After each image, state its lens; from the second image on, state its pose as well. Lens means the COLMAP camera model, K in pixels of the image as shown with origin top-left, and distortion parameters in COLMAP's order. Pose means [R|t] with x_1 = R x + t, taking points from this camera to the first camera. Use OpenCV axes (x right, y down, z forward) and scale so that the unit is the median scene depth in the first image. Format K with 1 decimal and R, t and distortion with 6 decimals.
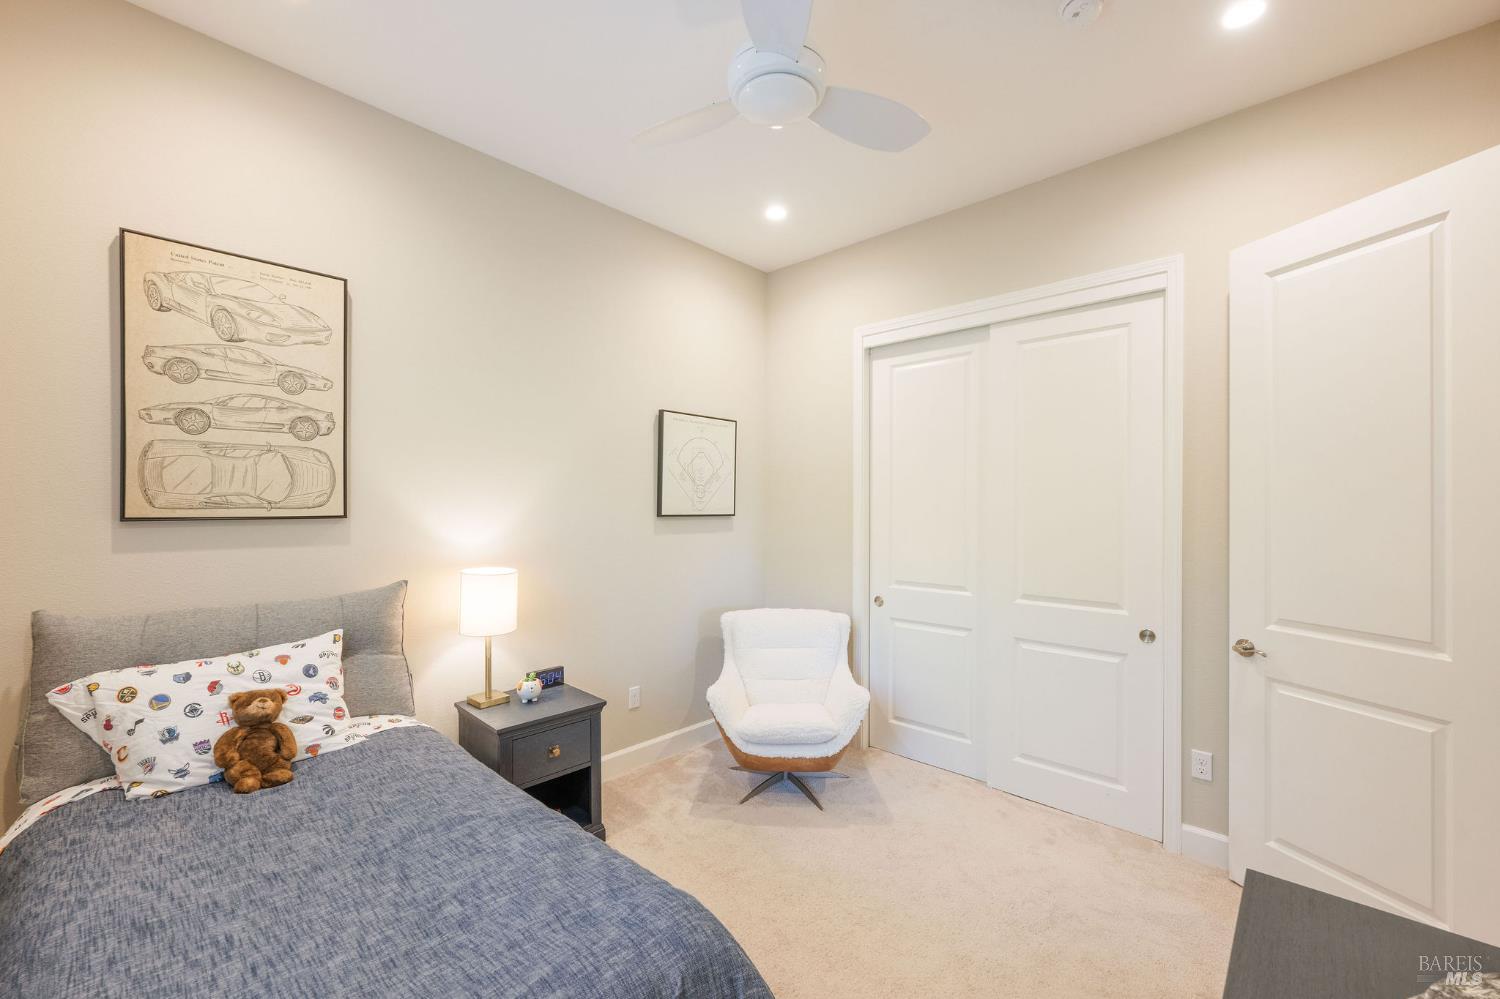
lens RADIAL K [[608.7, 0, 757.3], [0, 608.7, 501.1], [0, 0, 1]] dist [0.004182, 0.000052]
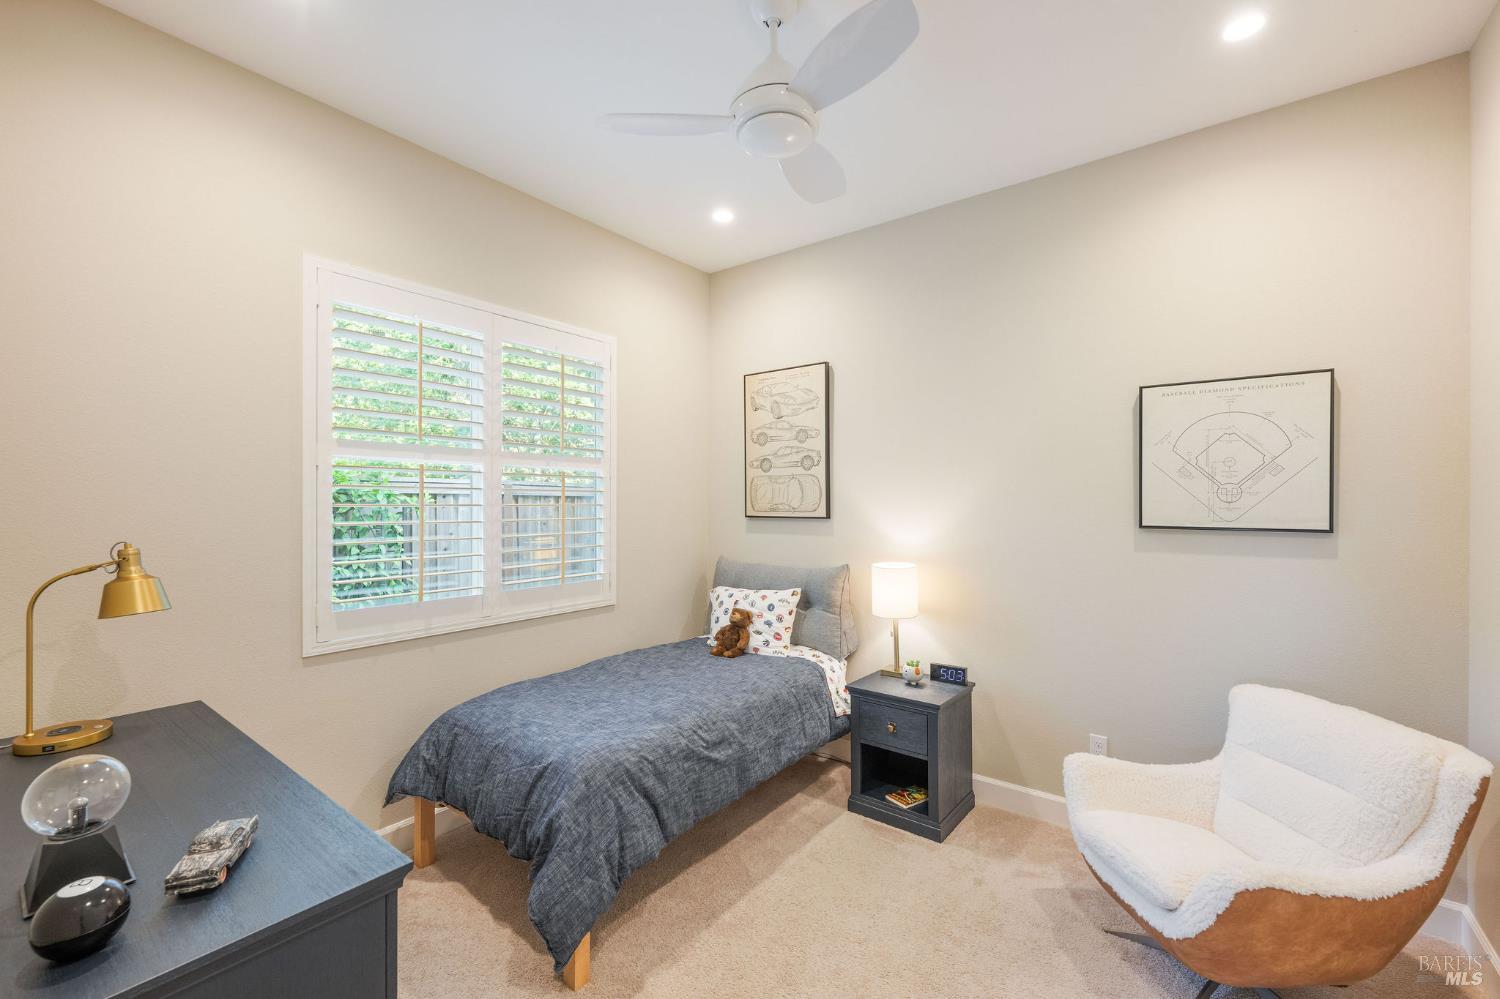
lens RADIAL K [[632.2, 0, 757.7], [0, 632.2, 504.4], [0, 0, 1]] dist [-0.001084, 0.000220]
pose [[0.103659, -0.010430, -0.994558, 0.948393], [-0.002910, 0.999938, -0.010790, 0.009920], [0.994609, 0.004012, 0.103622, 0.729315]]
